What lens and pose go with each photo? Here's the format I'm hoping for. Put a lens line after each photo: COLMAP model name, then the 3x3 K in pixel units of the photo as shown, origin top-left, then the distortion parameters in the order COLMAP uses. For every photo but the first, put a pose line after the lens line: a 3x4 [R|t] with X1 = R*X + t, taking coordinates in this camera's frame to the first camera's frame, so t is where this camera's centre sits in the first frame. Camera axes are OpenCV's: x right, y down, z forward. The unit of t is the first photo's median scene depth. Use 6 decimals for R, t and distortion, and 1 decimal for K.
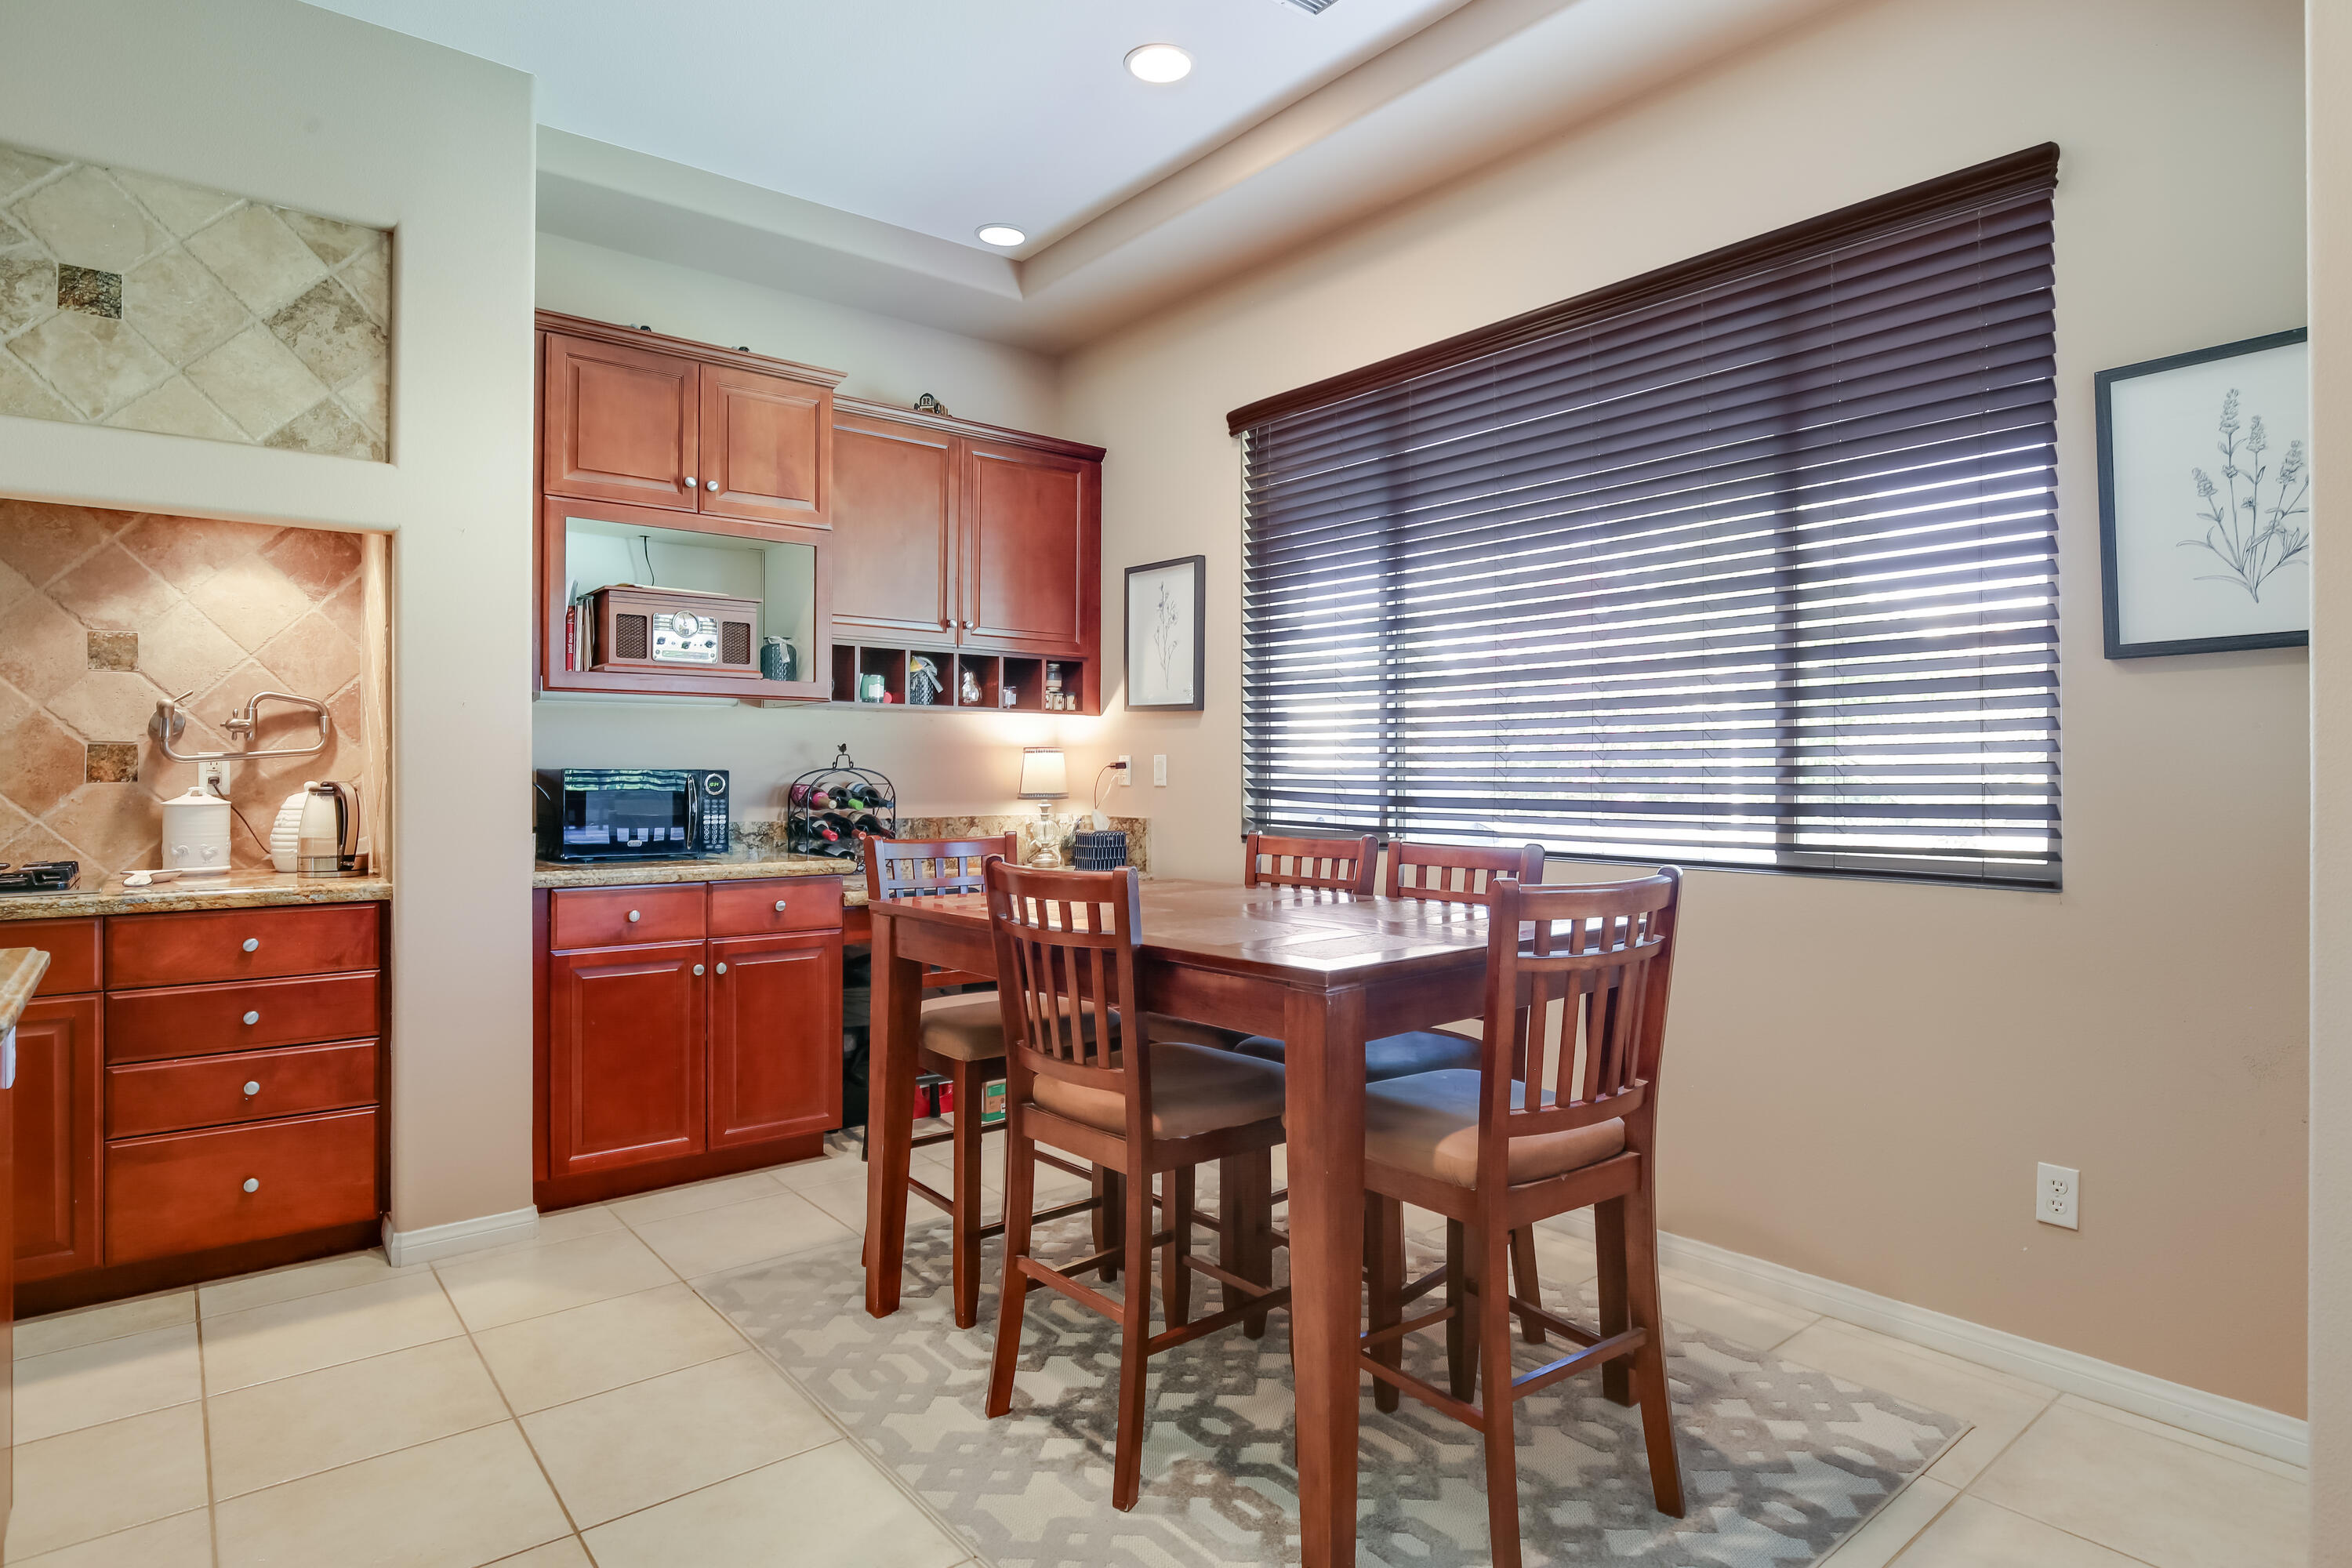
lens RADIAL K [[1252.4, 0, 1175.8], [0, 1252.4, 777.8], [0, 0, 1]] dist [-0.010689, 0.008093]
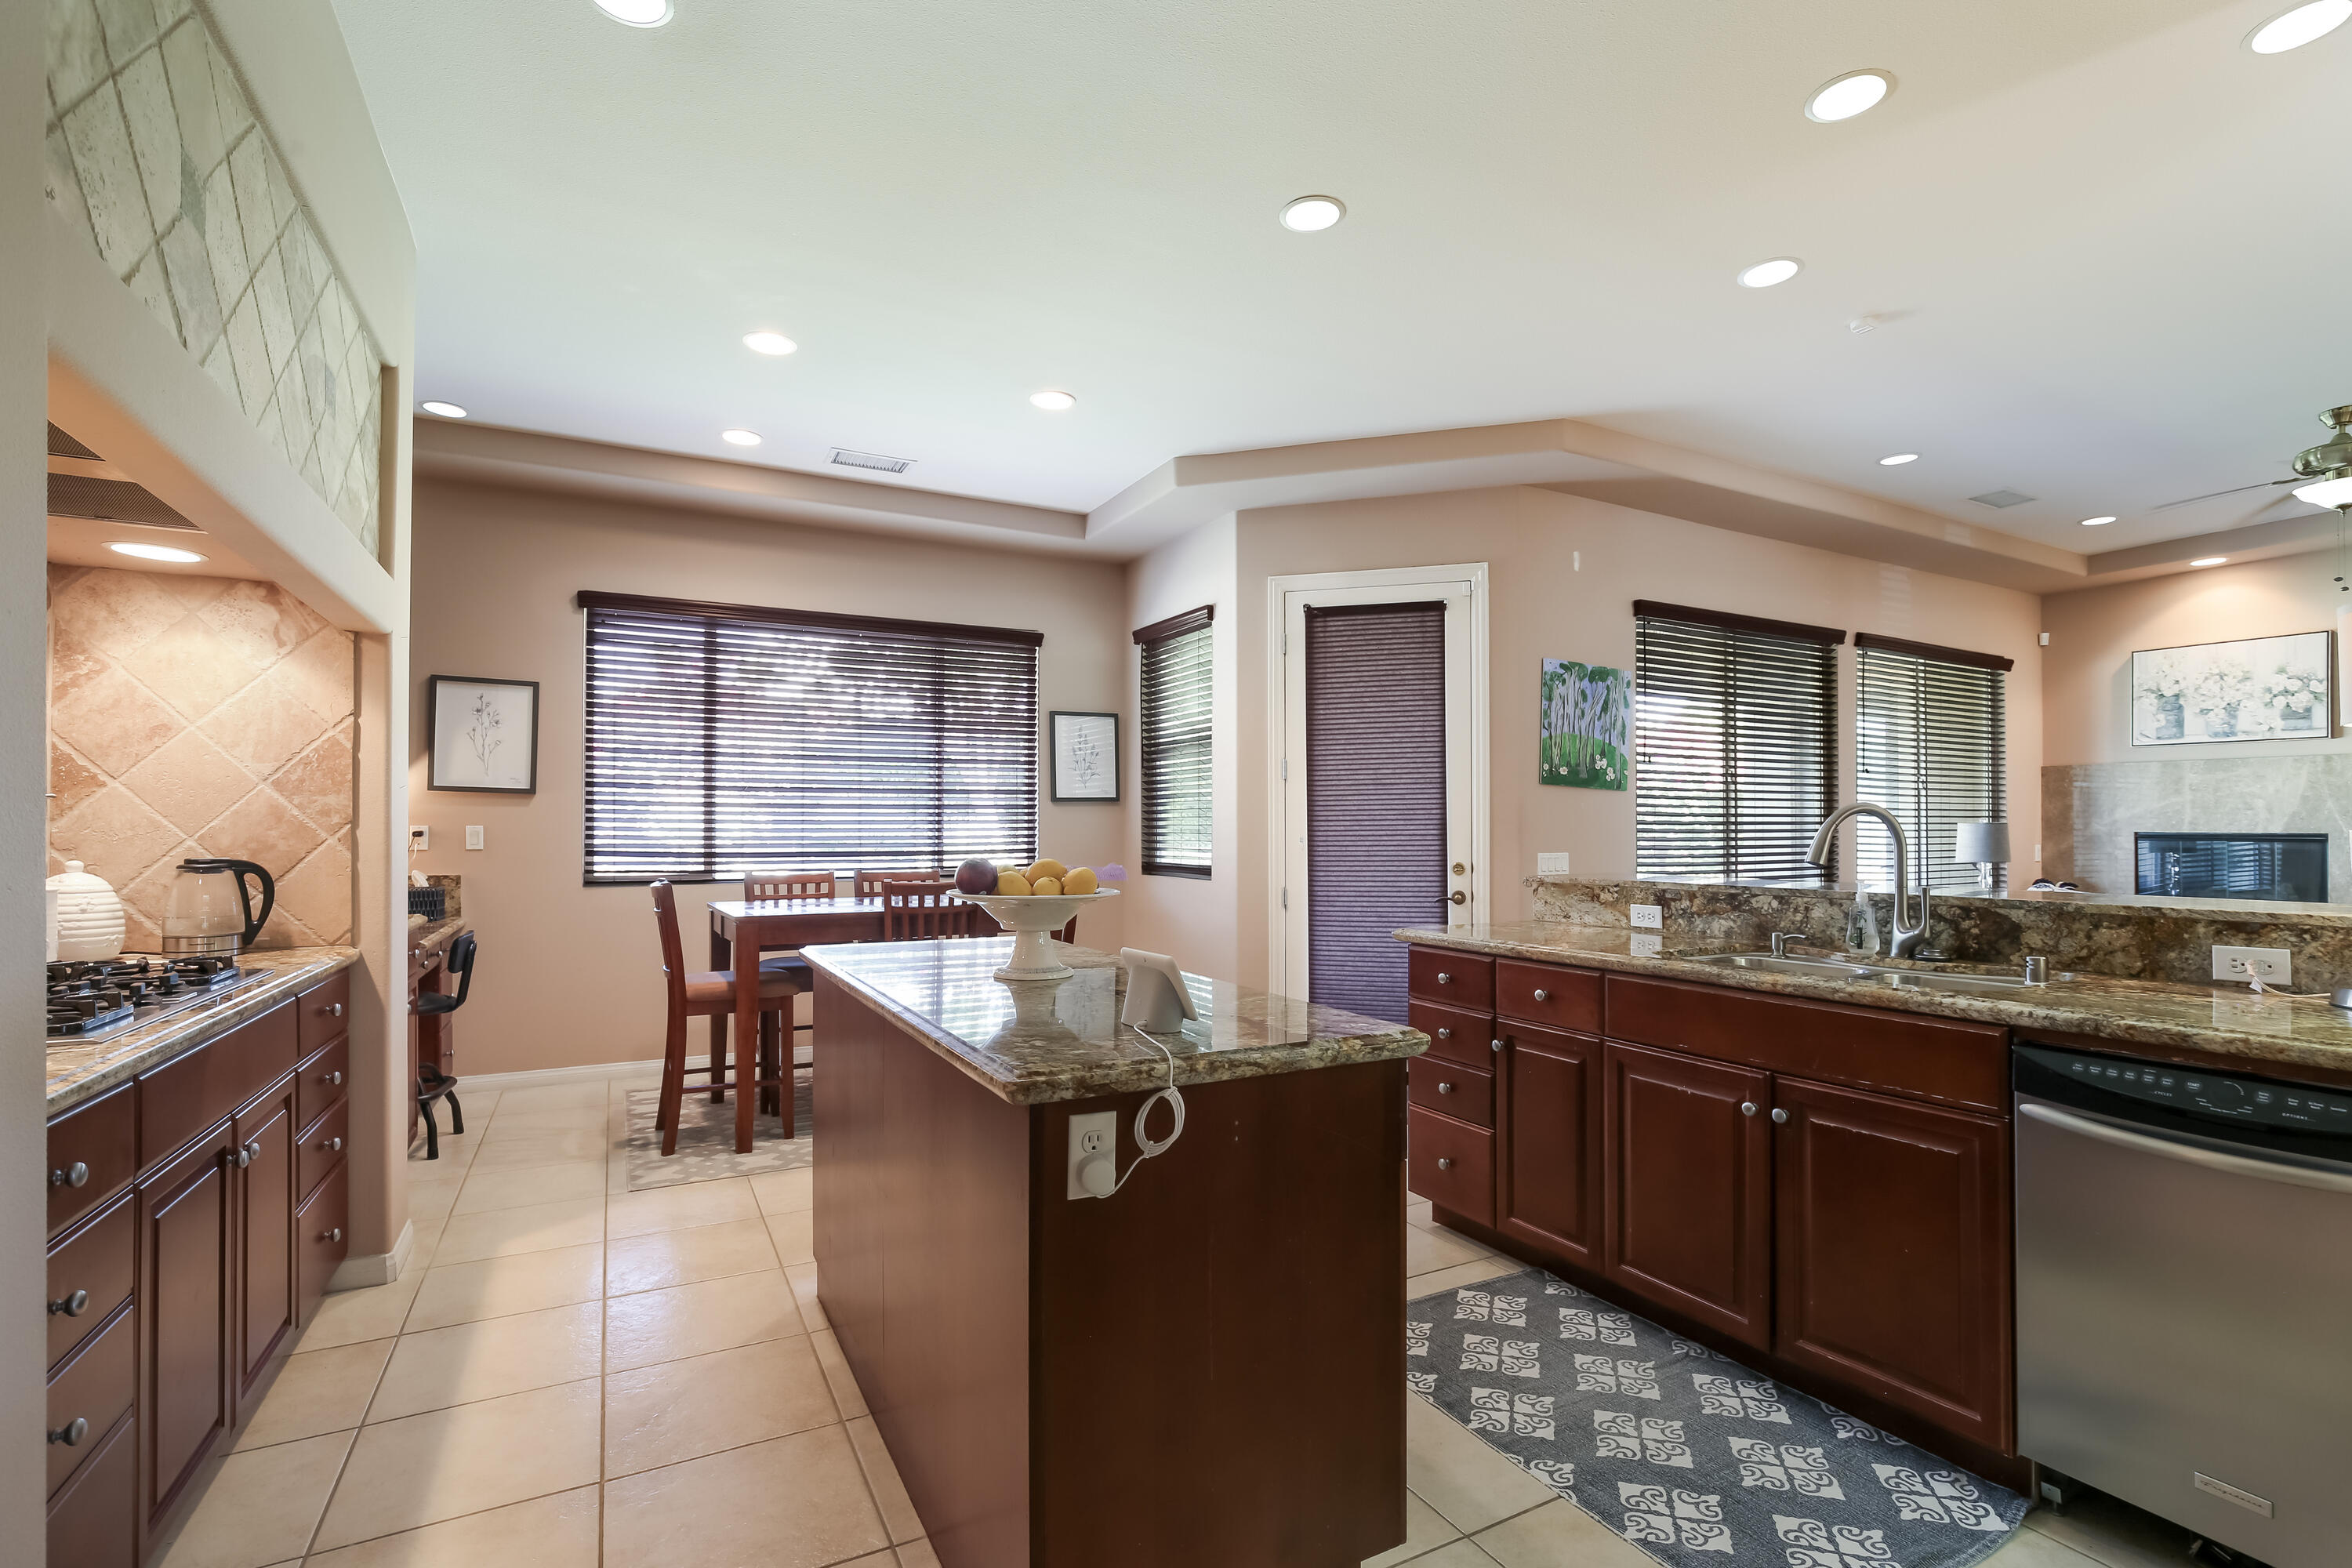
lens RADIAL K [[1078.3, 0, 1177.0], [0, 1078.3, 826.7], [0, 0, 1]] dist [-0.022359, 0.008777]
pose [[0.187925, 0.002416, 0.982180, -1.365928], [0.003701, 0.999988, -0.003168, -0.015743], [-0.982176, 0.004231, 0.187914, 0.111907]]
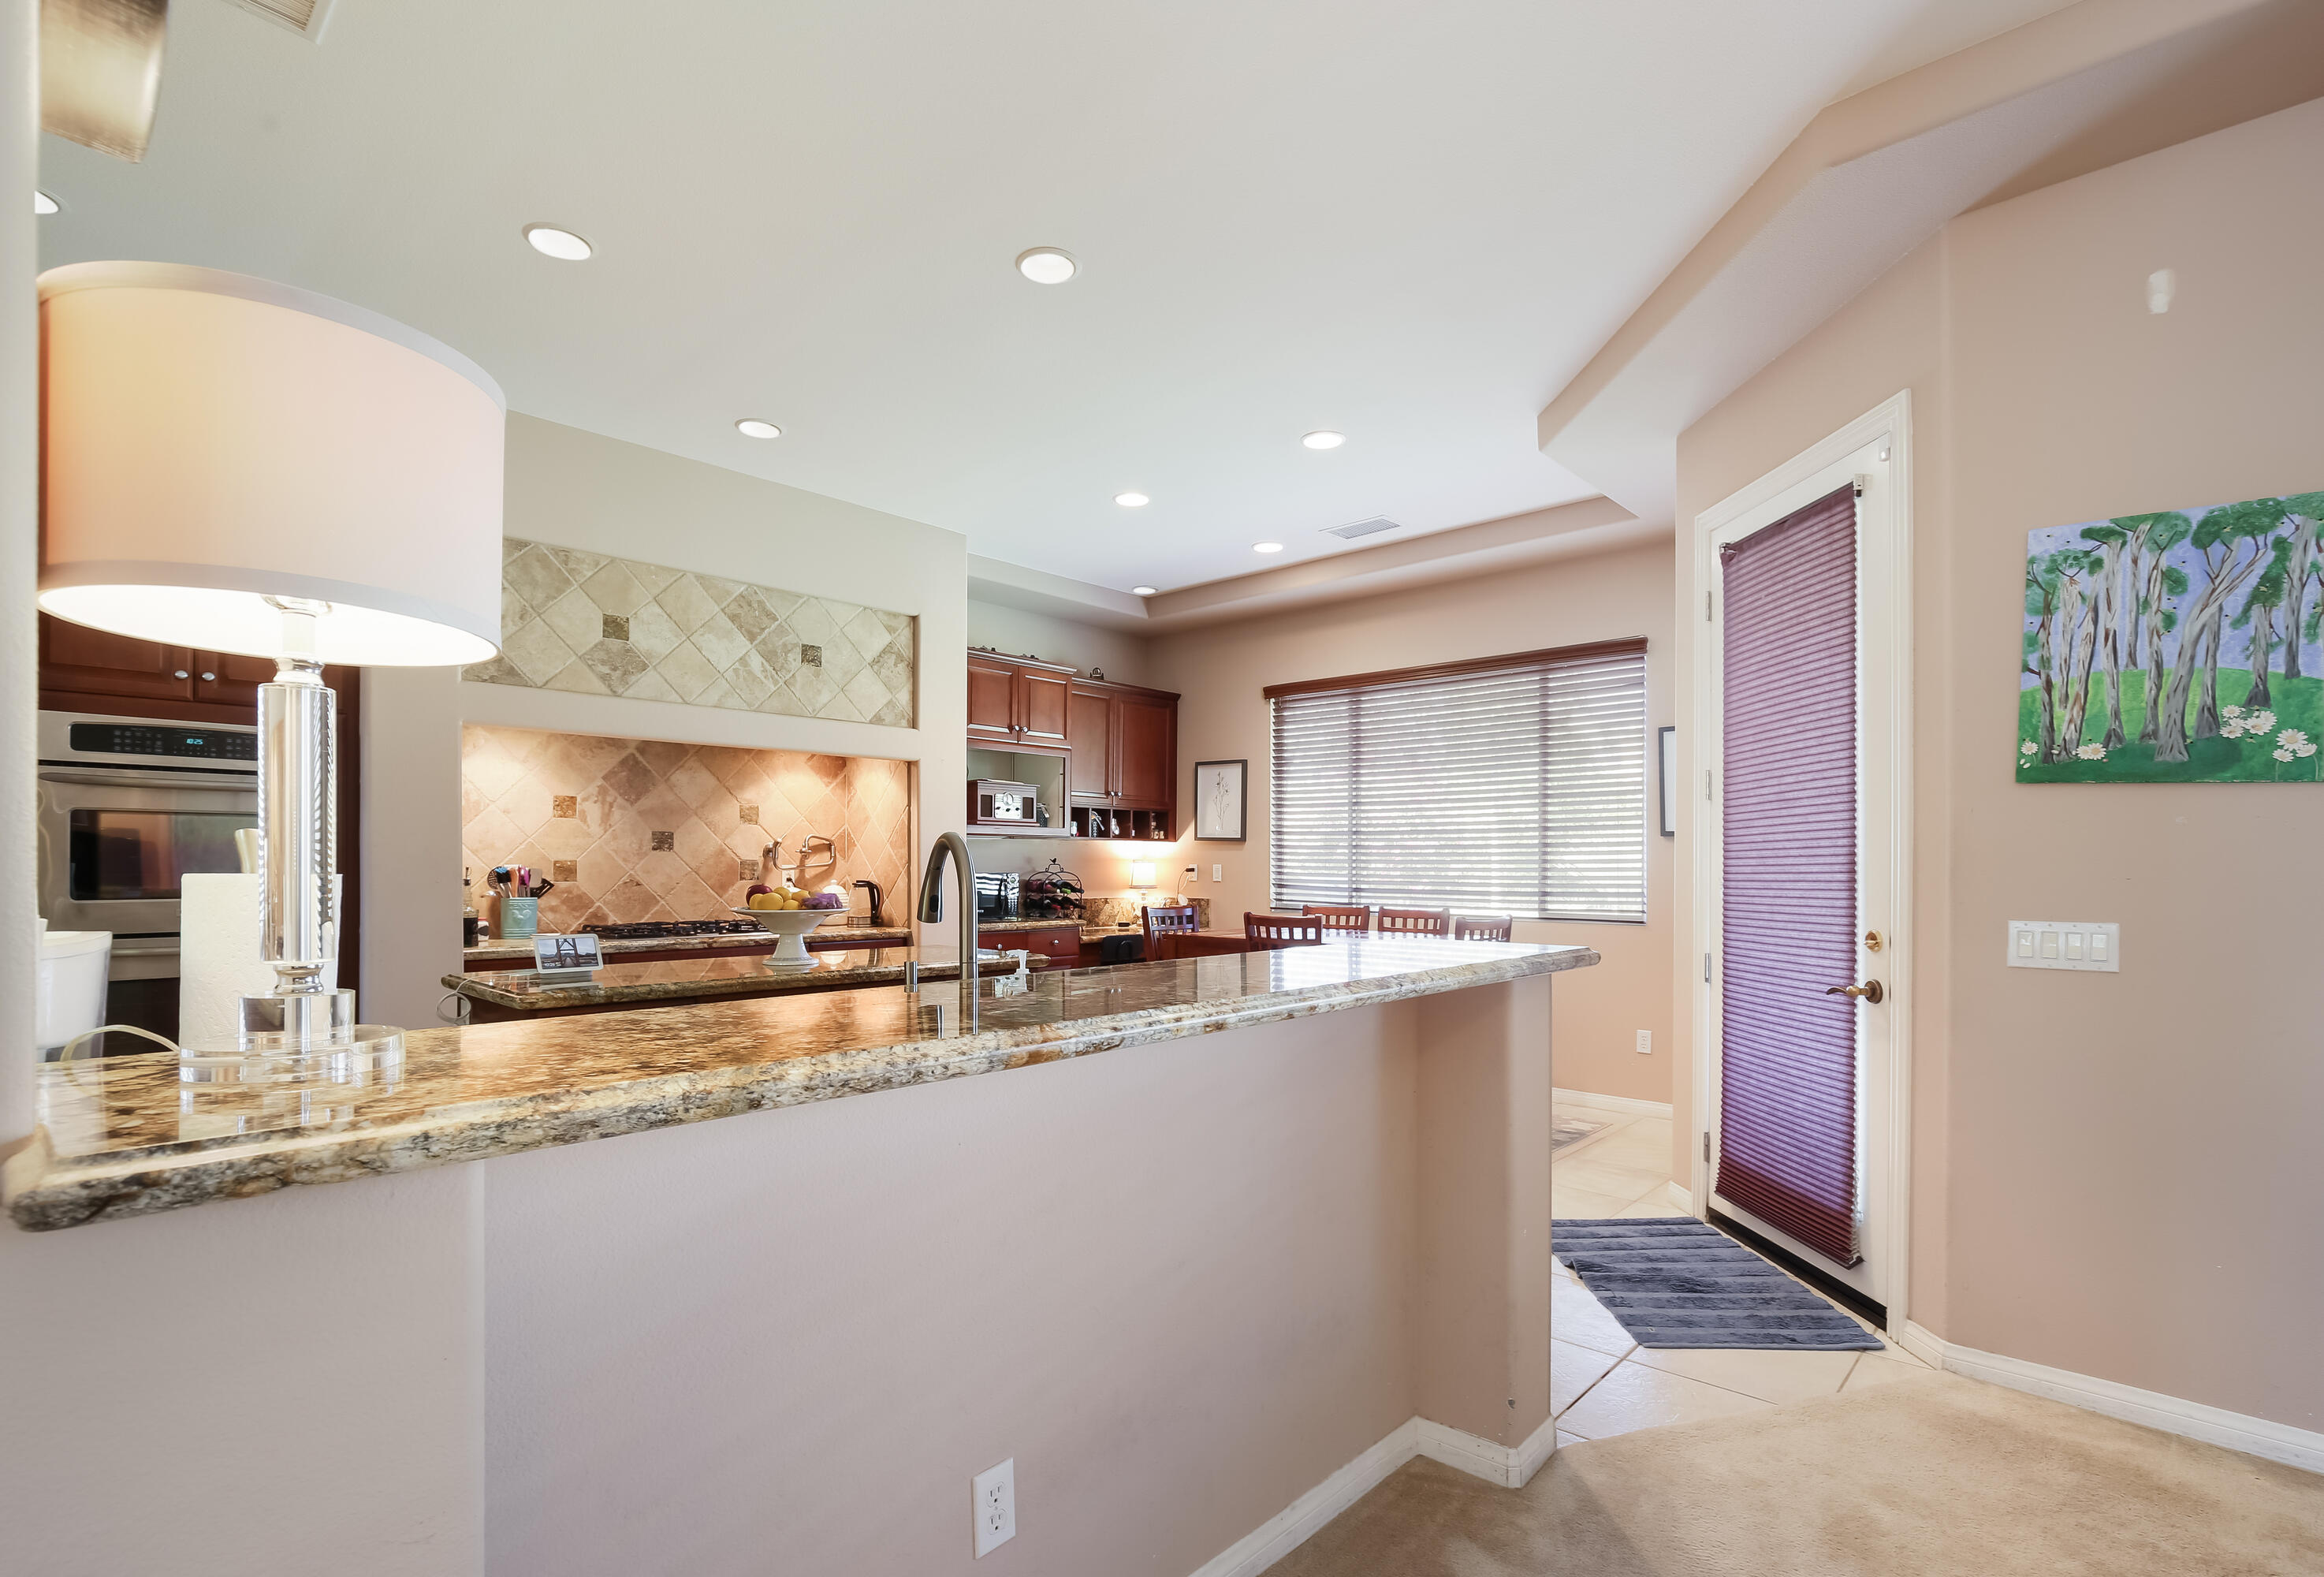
lens RADIAL K [[1086.1, 0, 1176.9], [0, 1086.1, 861.5], [0, 0, 1]] dist [-0.016318, 0.002419]
pose [[0.988561, 0.004051, 0.150764, -0.443167], [-0.003003, 0.999970, -0.007178, -0.016372], [-0.150789, 0.006643, 0.988544, -0.811681]]
